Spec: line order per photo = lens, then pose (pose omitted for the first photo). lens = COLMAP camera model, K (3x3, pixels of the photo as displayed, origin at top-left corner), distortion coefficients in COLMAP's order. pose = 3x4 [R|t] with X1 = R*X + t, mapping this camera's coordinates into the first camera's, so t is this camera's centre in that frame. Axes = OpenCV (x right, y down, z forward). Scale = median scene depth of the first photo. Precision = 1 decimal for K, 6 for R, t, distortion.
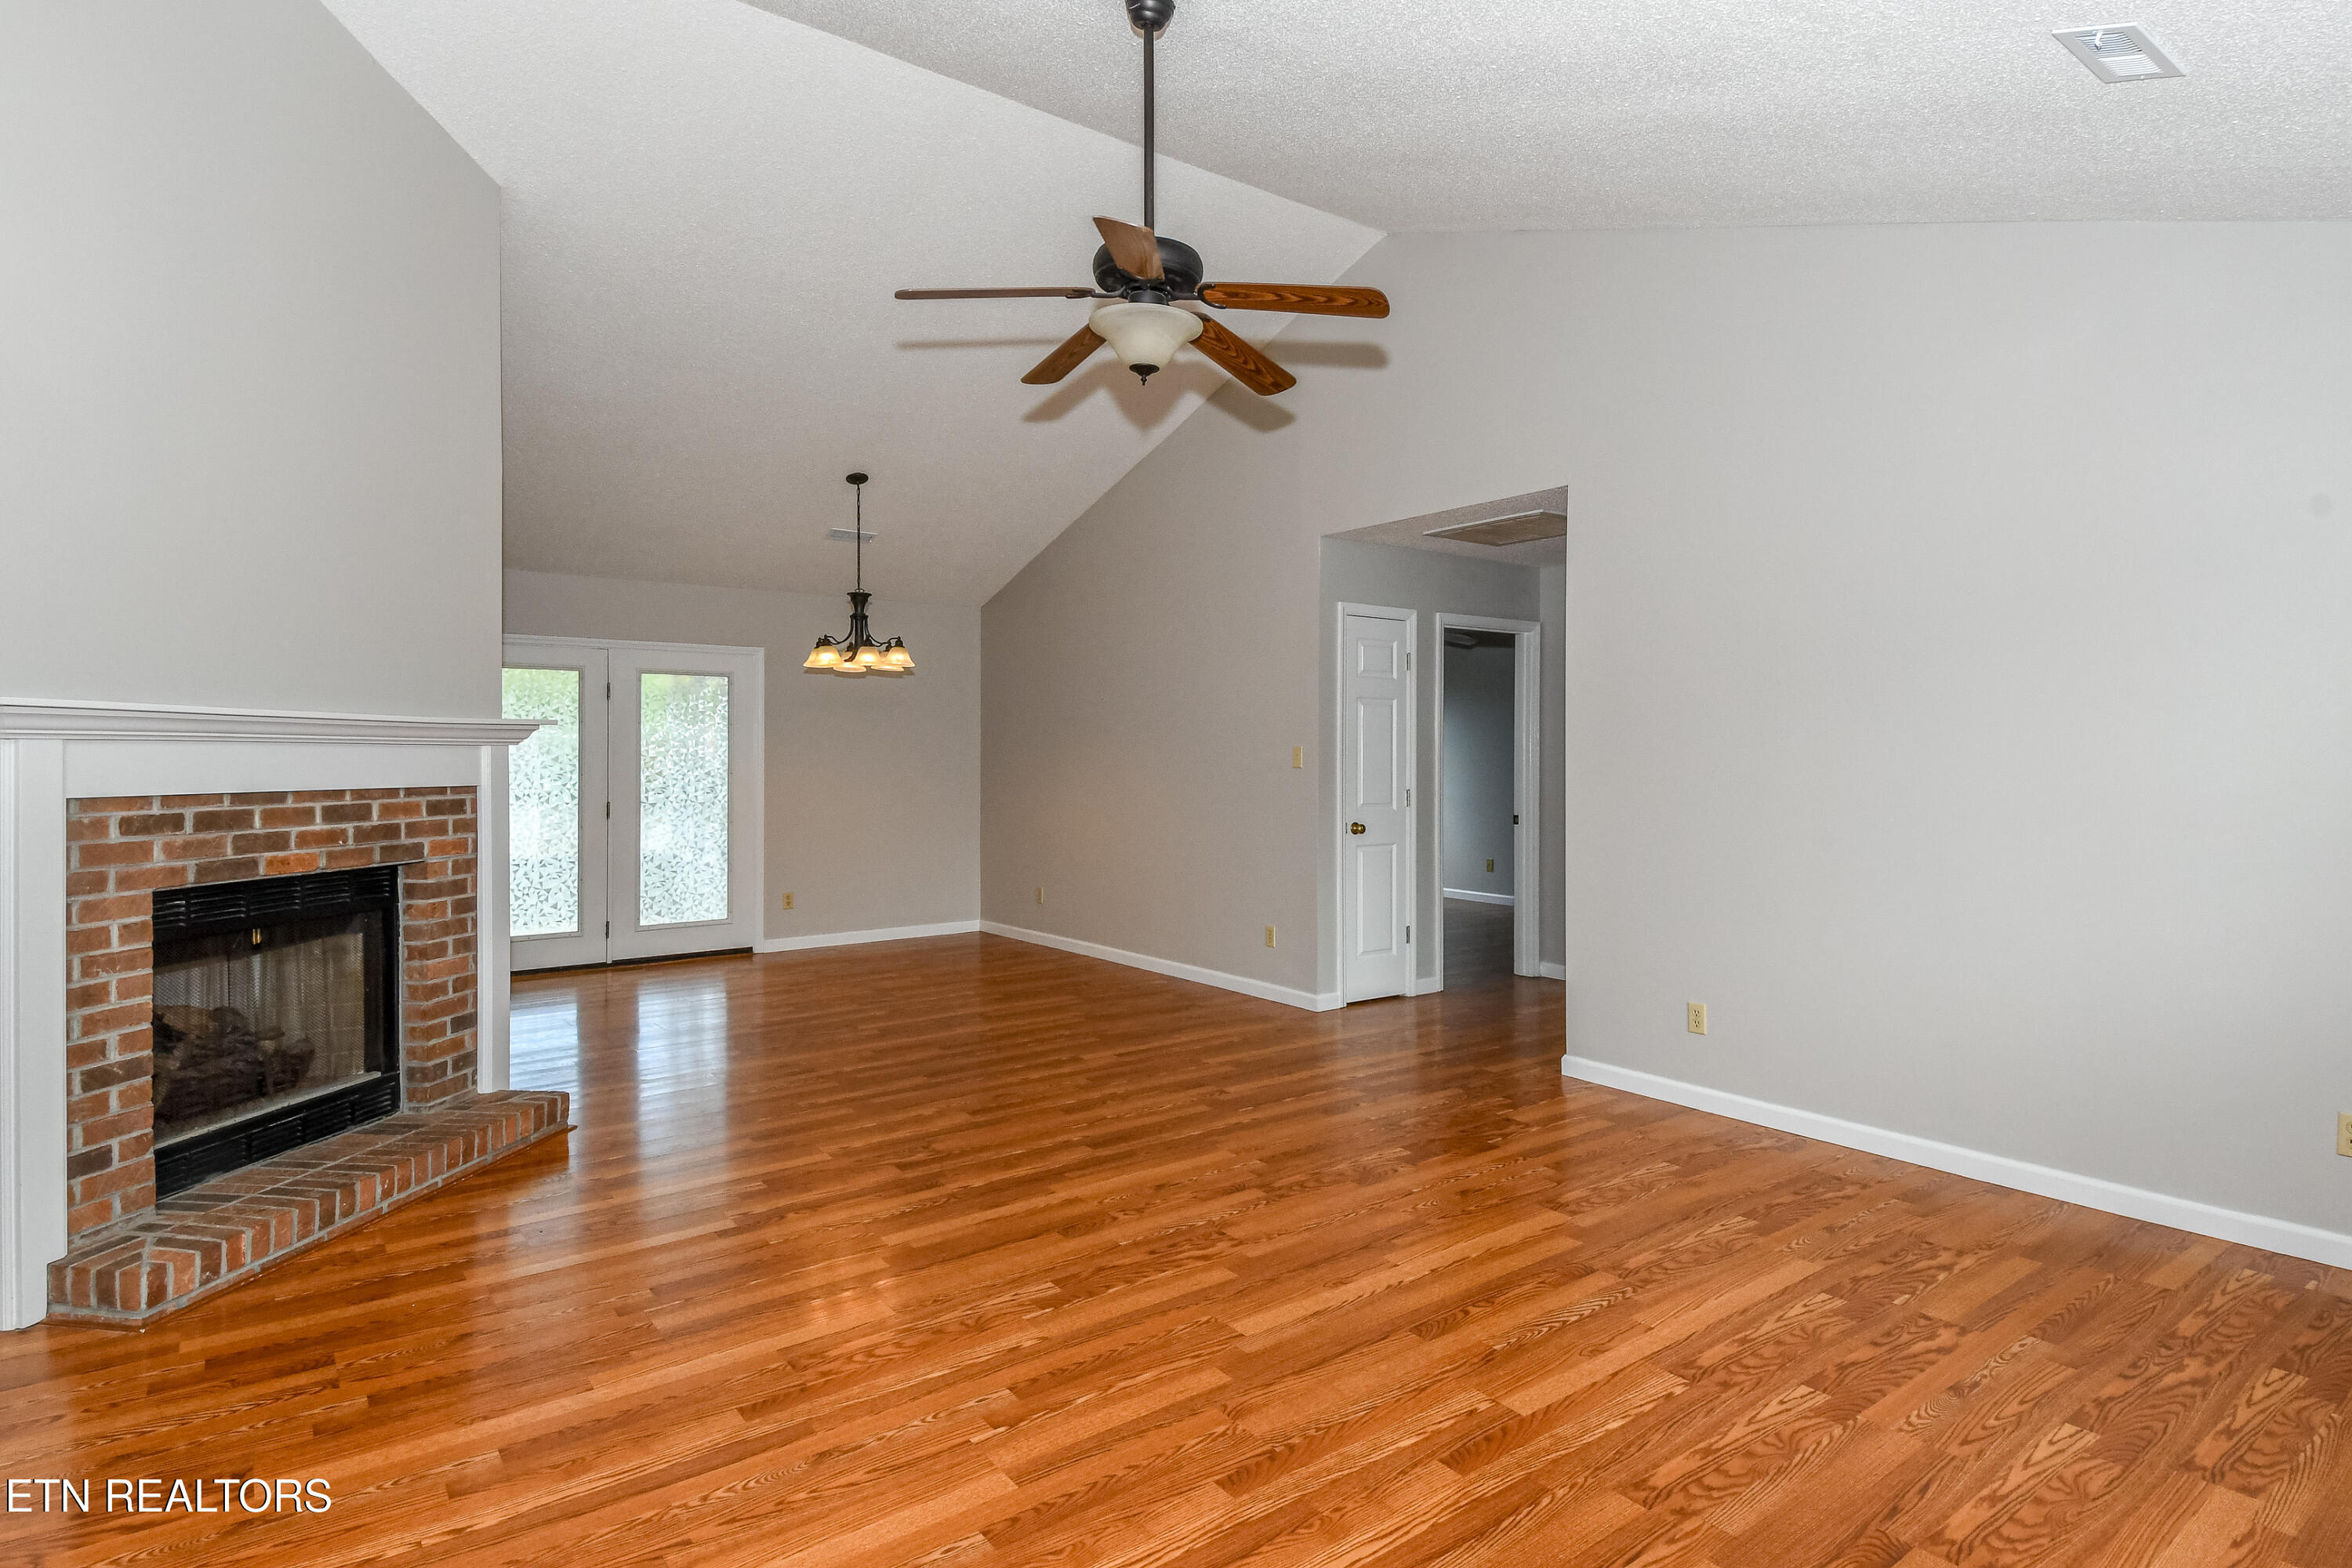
lens RADIAL K [[1229.7, 0, 1183.2], [0, 1229.7, 760.5], [0, 0, 1]] dist [0.056880, -0.044244]
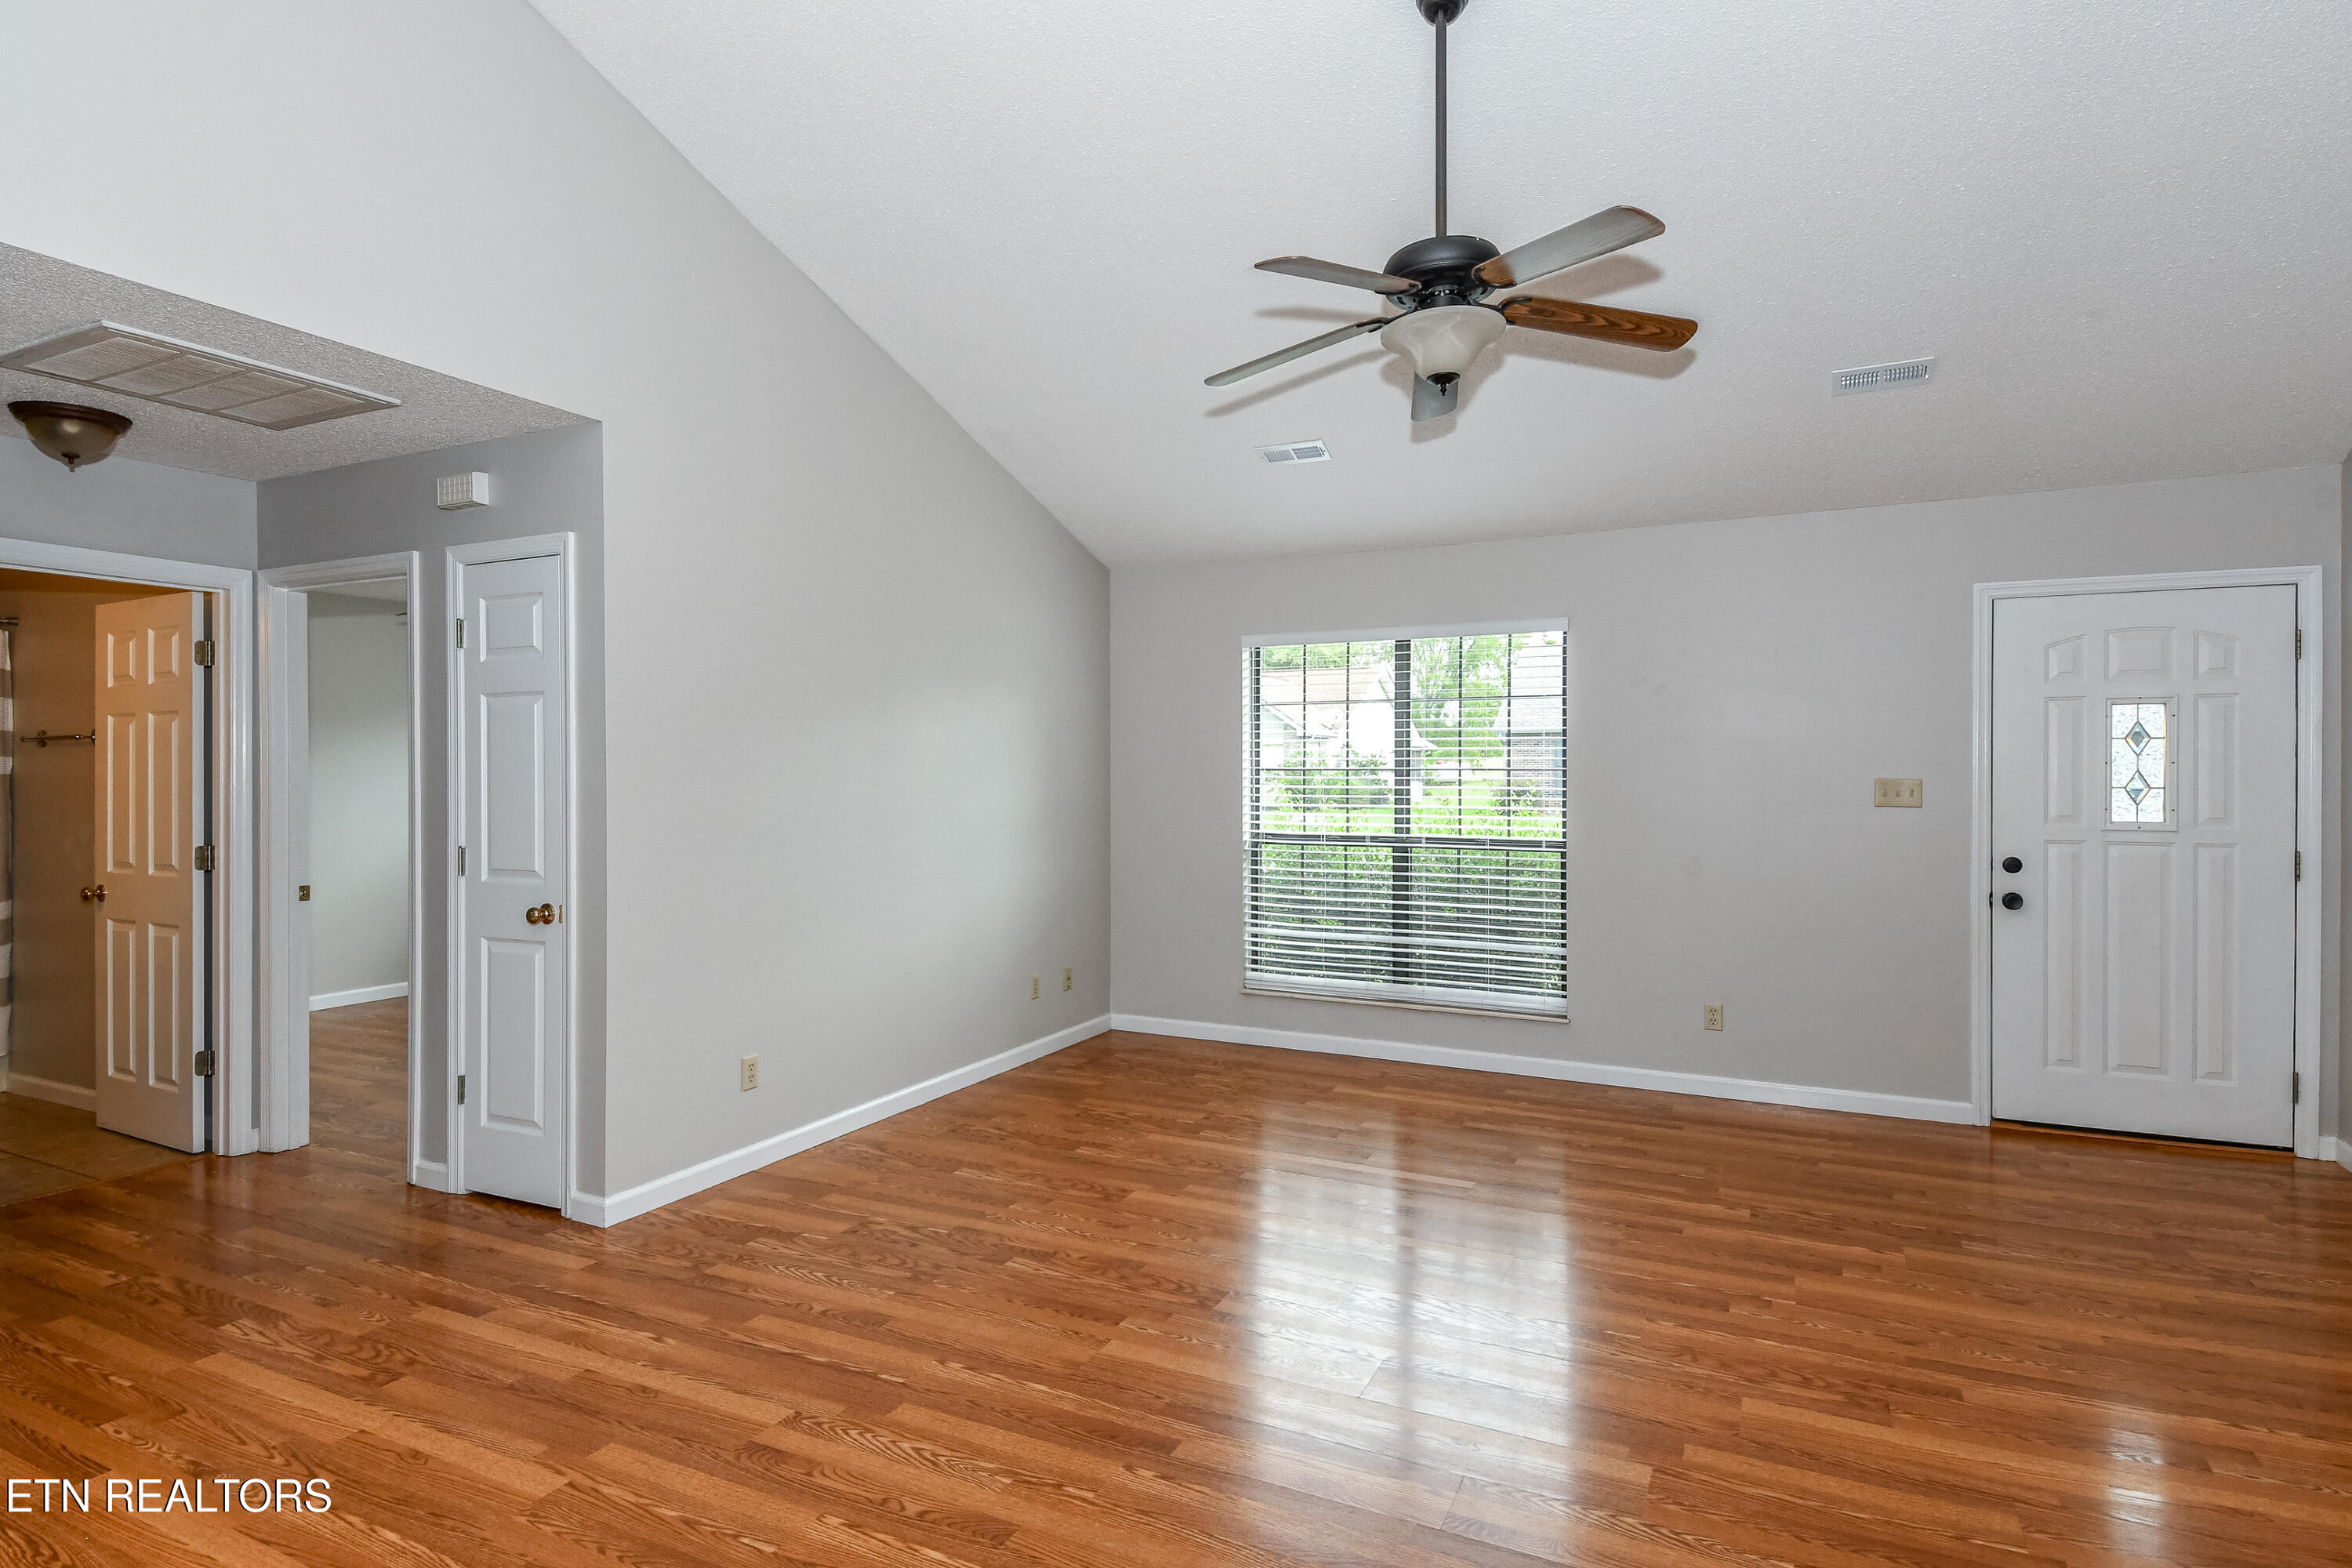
lens RADIAL K [[1235.7, 0, 1164.9], [0, 1235.7, 767.1], [0, 0, 1]] dist [0.070831, -0.048012]
pose [[-0.450218, 0.002849, 0.892914, -0.651837], [0.006922, 0.999976, 0.000300, -0.020810], [-0.892892, 0.006316, -0.450227, 1.338968]]
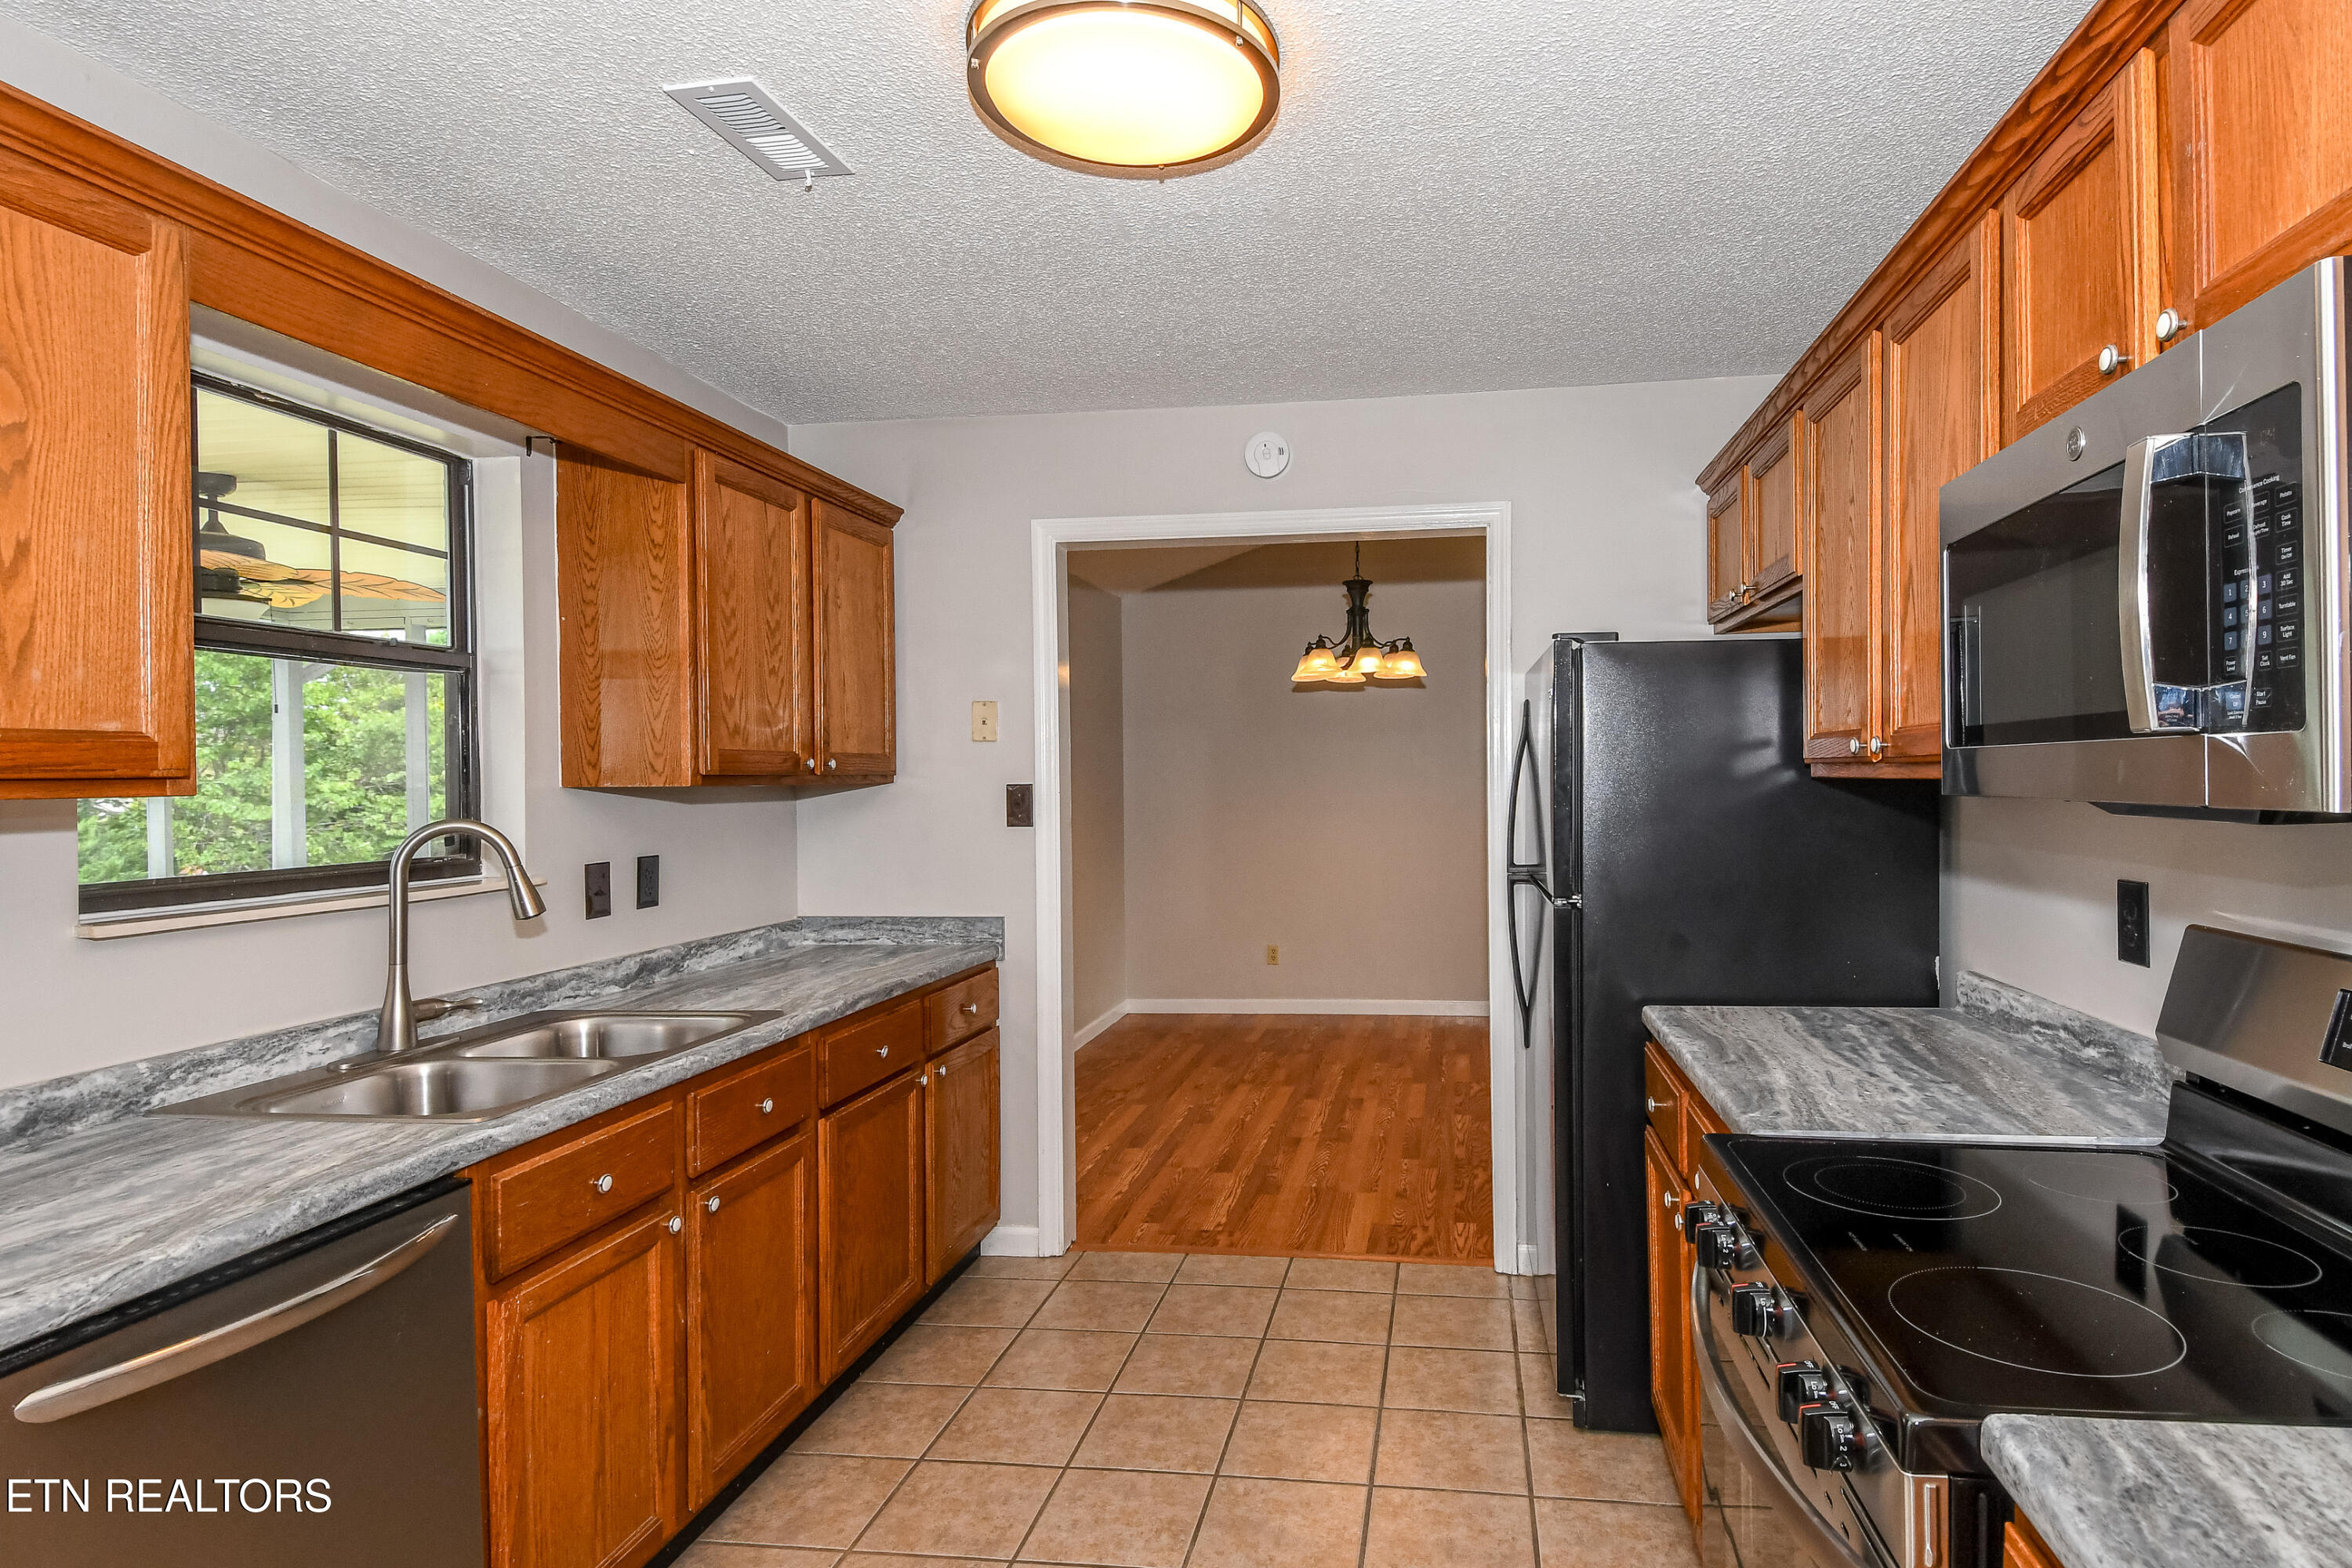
lens RADIAL K [[1269.7, 0, 1299.1], [0, 1269.7, 783.3], [0, 0, 1]] dist [0.060163, -0.044764]
pose [[0.697858, -0.009477, 0.716173, -1.549424], [0.013202, 0.999913, 0.000368, -0.016367], [-0.716114, 0.009198, 0.697922, 0.836968]]
